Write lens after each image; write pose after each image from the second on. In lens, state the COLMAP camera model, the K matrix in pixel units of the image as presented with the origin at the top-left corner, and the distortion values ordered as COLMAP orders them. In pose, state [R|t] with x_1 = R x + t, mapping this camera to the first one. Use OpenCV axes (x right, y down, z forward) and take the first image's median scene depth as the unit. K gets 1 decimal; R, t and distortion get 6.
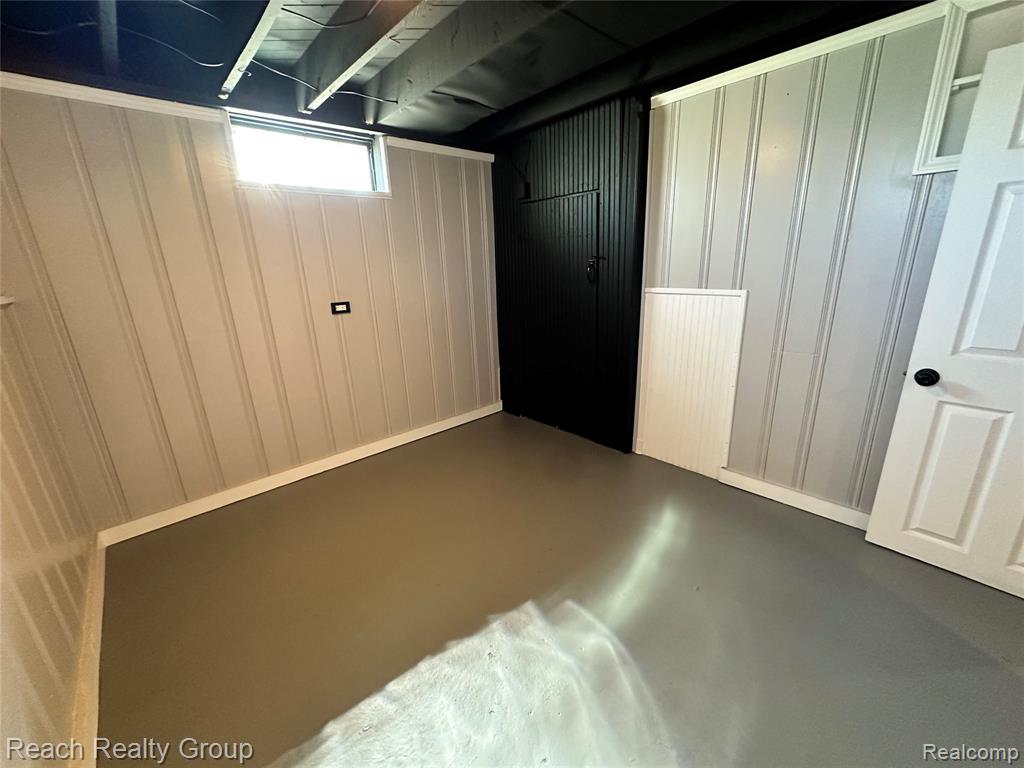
lens RADIAL K [[409.4, 0, 511.4], [0, 409.4, 383.8], [0, 0, 1]] dist [-0.005729, 0.000801]
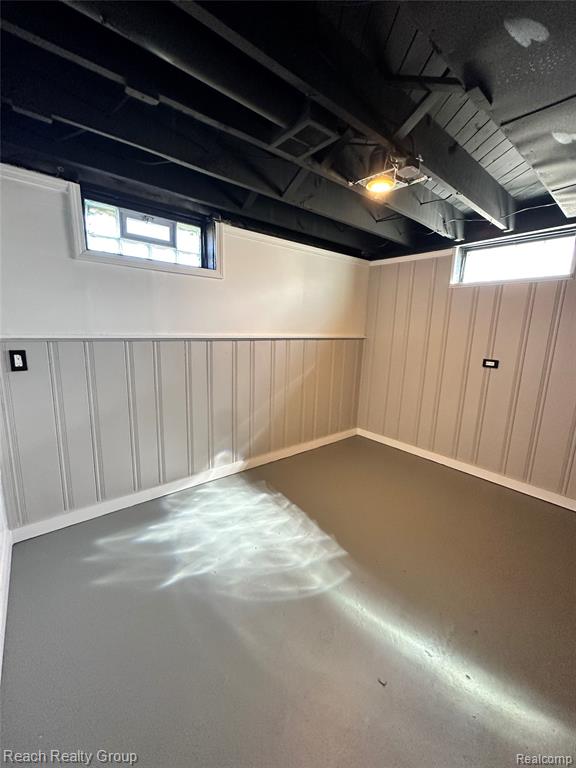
lens RADIAL K [[307.1, 0, 289.6], [0, 307.1, 384.8], [0, 0, 1]] dist [-0.005729, 0.000801]
pose [[-0.049673, 0.220585, -0.974102, 1.030474], [-0.310659, 0.923515, 0.224971, -0.230959], [0.949223, 0.313788, 0.022653, 0.585410]]
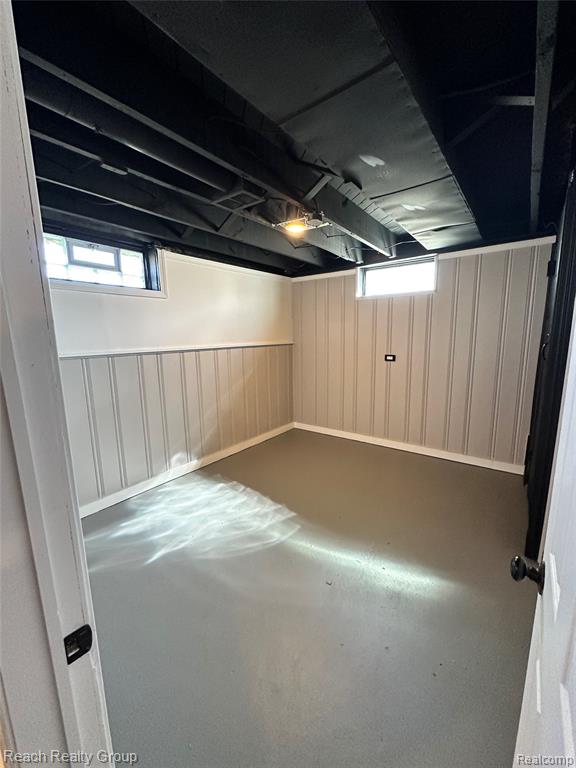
lens RADIAL K [[307.1, 0, 288.8], [0, 307.1, 383.4], [0, 0, 1]] dist [-0.005729, 0.000801]
pose [[0.179371, 0.188621, -0.965530, 1.316719], [-0.268616, 0.953544, 0.136377, -0.234160], [0.946399, 0.234895, 0.221704, 0.514144]]
